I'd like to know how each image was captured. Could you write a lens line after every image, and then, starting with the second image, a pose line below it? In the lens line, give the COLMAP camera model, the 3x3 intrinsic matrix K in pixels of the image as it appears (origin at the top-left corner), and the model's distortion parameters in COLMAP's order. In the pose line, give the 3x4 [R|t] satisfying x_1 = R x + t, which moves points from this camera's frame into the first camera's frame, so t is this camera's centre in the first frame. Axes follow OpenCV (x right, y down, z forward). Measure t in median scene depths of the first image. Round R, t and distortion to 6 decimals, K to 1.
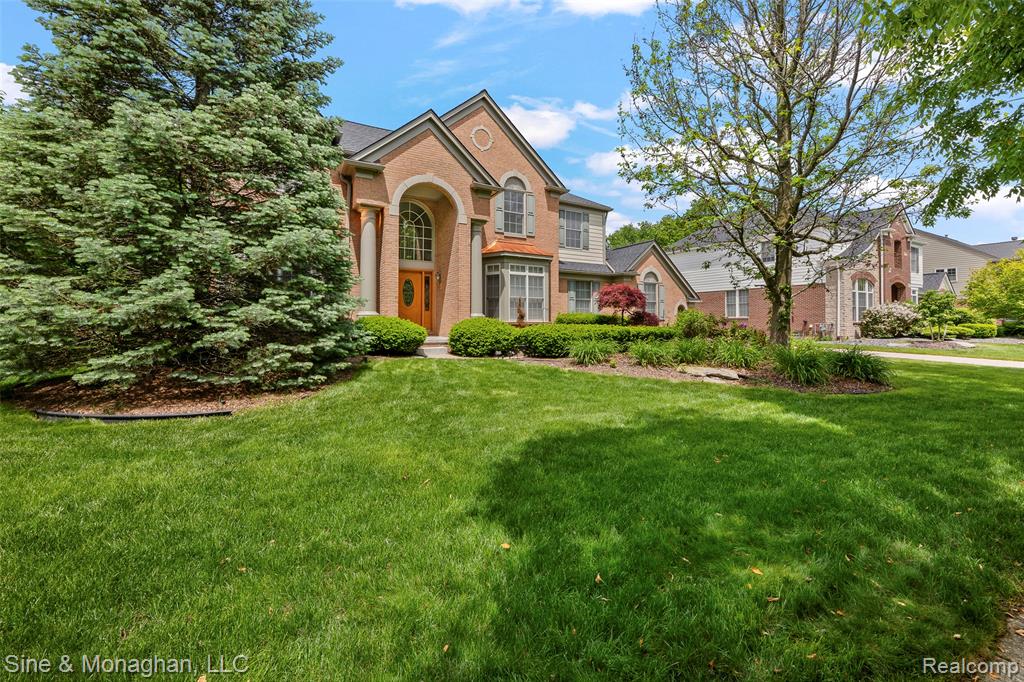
lens RADIAL K [[415.1, 0, 511.1], [0, 415.1, 313.7], [0, 0, 1]] dist [-0.000221, -0.000001]
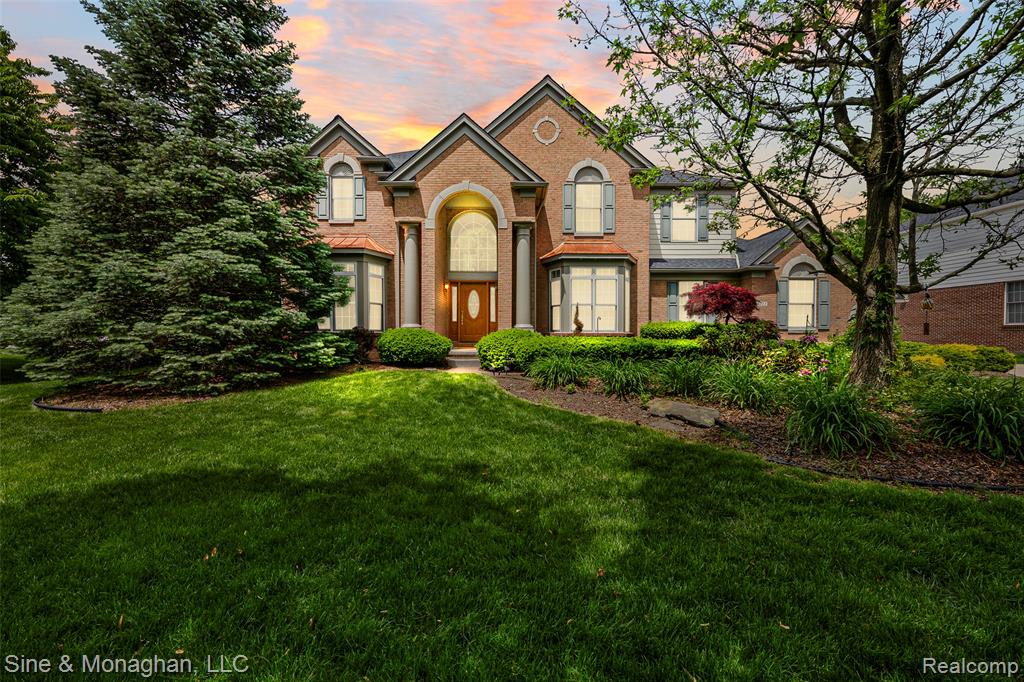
lens RADIAL K [[408.0, 0, 514.6], [0, 408.0, 337.8], [0, 0, 1]] dist [0.000777, 0.000006]
pose [[0.874782, 0.003609, -0.484503, 0.331991], [0.012742, 0.999455, 0.030451, 0.001489], [0.484349, -0.032811, 0.874259, 0.188652]]
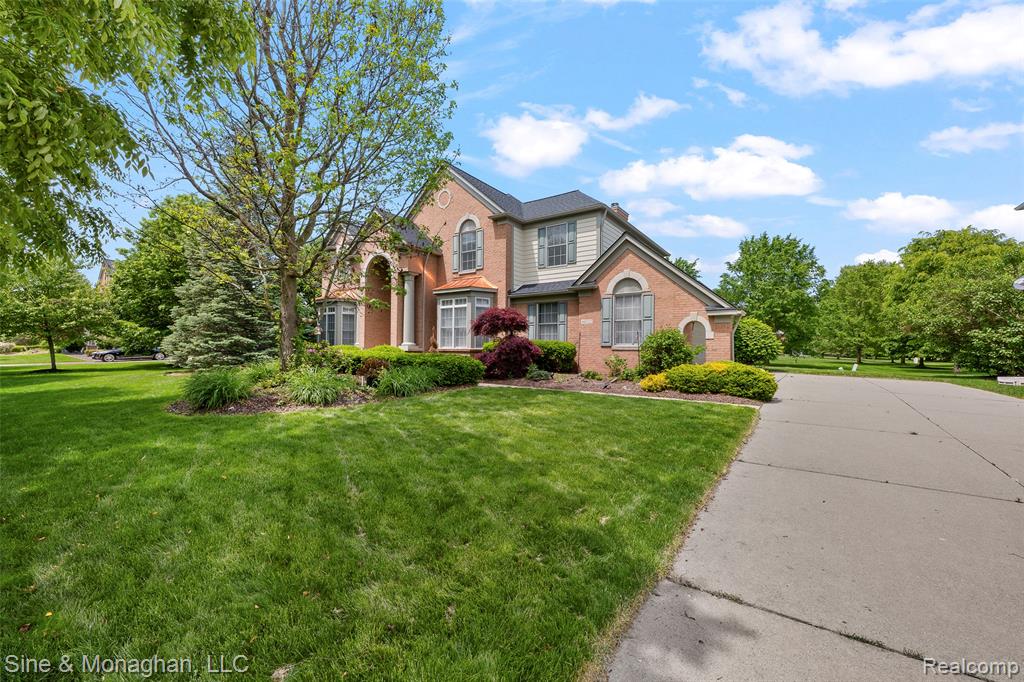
lens RADIAL K [[406.0, 0, 512.0], [0, 406.0, 341.0], [0, 0, 1]] dist [-0.000136, -0.000025]
pose [[0.432238, -0.013244, -0.901662, 1.202536], [0.015357, 0.999855, -0.007325, 0.010811], [0.901629, -0.010681, 0.432379, 0.717996]]
